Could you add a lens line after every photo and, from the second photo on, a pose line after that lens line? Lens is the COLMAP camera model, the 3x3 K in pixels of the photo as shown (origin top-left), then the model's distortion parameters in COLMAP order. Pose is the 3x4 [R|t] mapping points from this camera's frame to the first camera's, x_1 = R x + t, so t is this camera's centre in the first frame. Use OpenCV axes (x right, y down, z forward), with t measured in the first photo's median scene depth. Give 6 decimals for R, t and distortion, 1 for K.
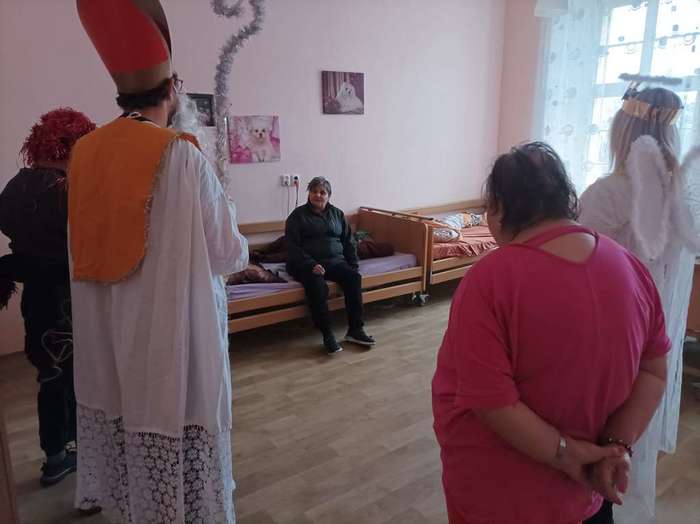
lens RADIAL K [[541.2, 0, 350.7], [0, 541.2, 265.8], [0, 0, 1]] dist [0.009479, -0.008851]
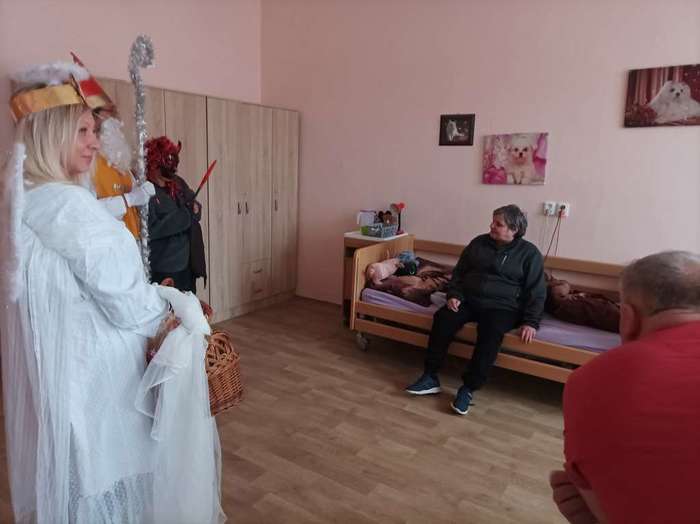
lens RADIAL K [[541.2, 0, 351.0], [0, 541.2, 257.0], [0, 0, 1]] dist [0.009479, -0.008851]
pose [[0.286680, 0.172085, -0.942444, 0.626705], [-0.246926, 0.963770, 0.100867, -0.100574], [0.925658, 0.203798, 0.318786, 0.495015]]
